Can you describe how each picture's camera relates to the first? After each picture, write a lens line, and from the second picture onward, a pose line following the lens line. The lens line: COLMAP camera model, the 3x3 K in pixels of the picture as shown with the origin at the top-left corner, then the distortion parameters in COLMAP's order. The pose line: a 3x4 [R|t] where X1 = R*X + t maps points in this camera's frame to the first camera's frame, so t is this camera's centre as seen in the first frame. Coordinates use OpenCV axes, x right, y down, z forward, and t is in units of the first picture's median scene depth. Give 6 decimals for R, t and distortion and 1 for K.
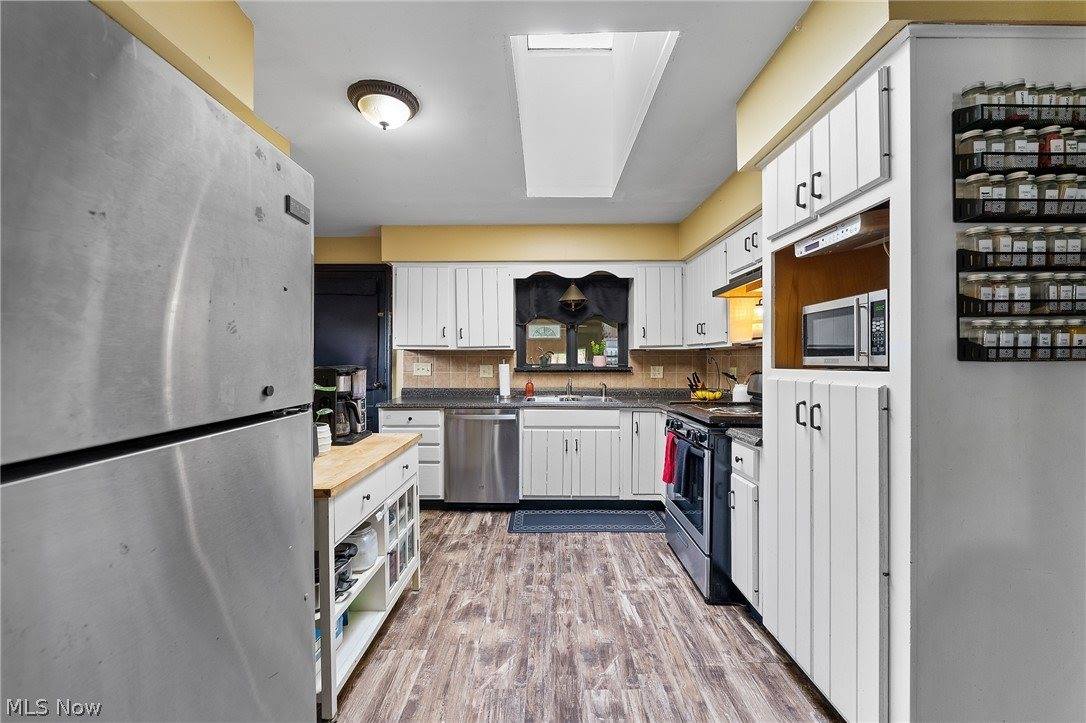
lens RADIAL K [[436.6, 0, 543.0], [0, 436.6, 361.5], [0, 0, 1]] dist [-0.009774, 0.000346]
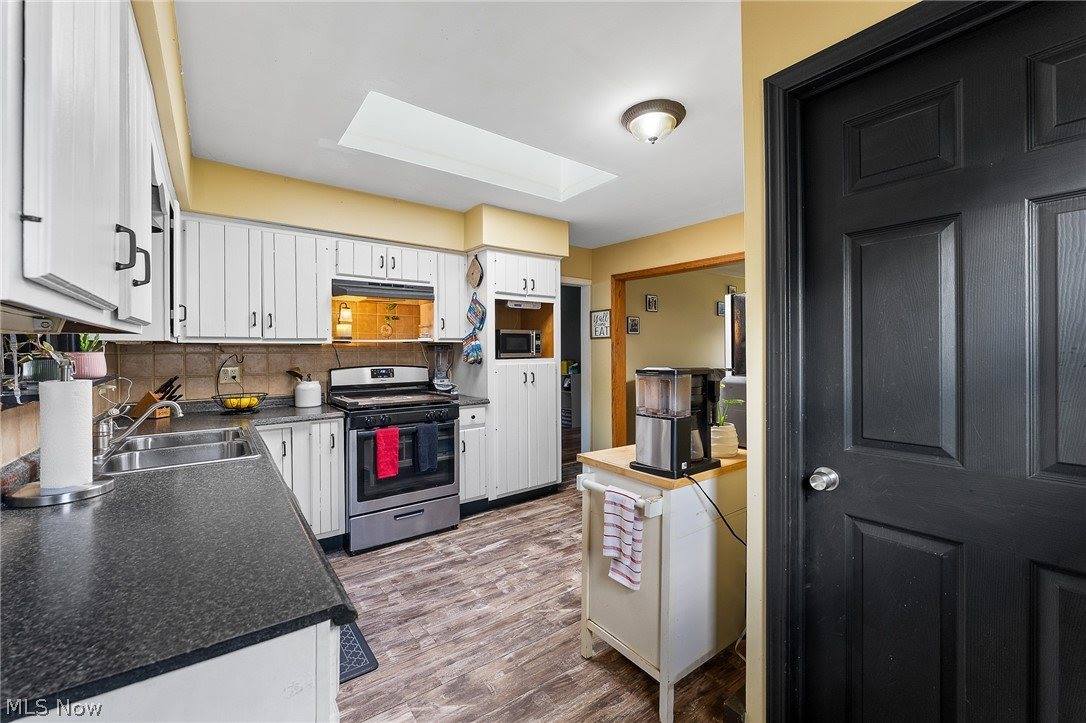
lens RADIAL K [[436.6, 0, 543.0], [0, 436.6, 361.5], [0, 0, 1]] dist [-0.009774, 0.000346]
pose [[-0.610556, -0.010683, 0.791901, -0.874468], [0.013728, 0.999616, 0.024069, -0.014826], [-0.791854, 0.025566, -0.610175, 1.570973]]
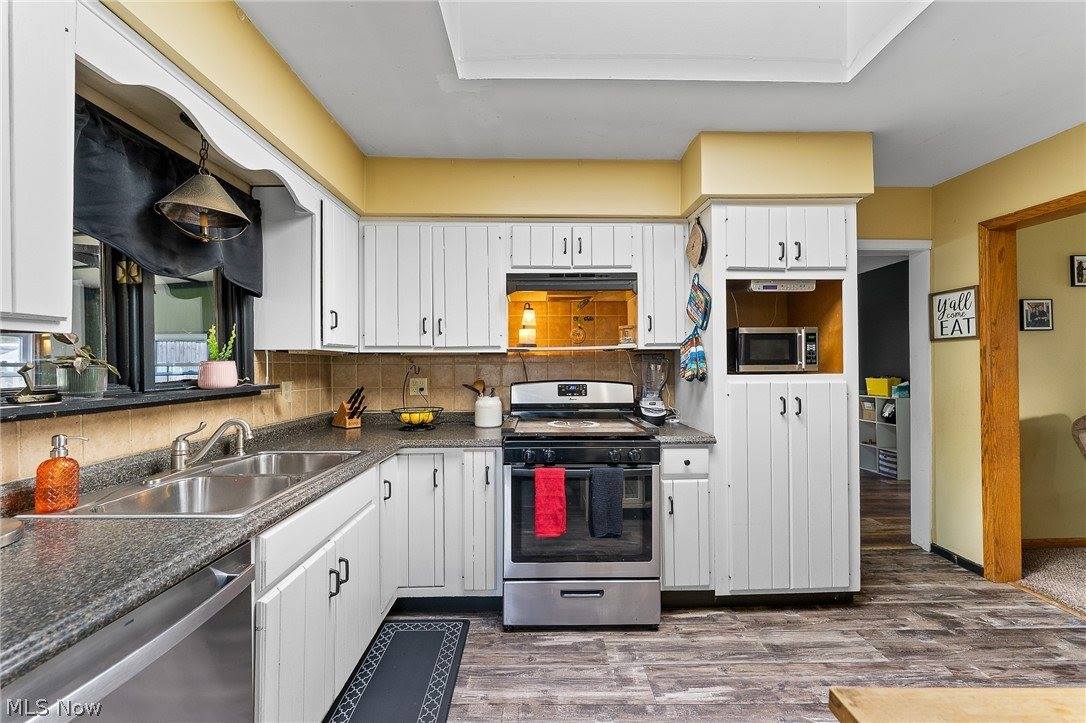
lens RADIAL K [[436.6, 0, 543.0], [0, 436.6, 361.5], [0, 0, 1]] dist [-0.009774, 0.000346]
pose [[-0.021572, 0.012303, 0.999692, -0.534172], [0.009930, 0.999878, -0.012091, -0.009287], [-0.999718, 0.009666, -0.021691, 1.213310]]
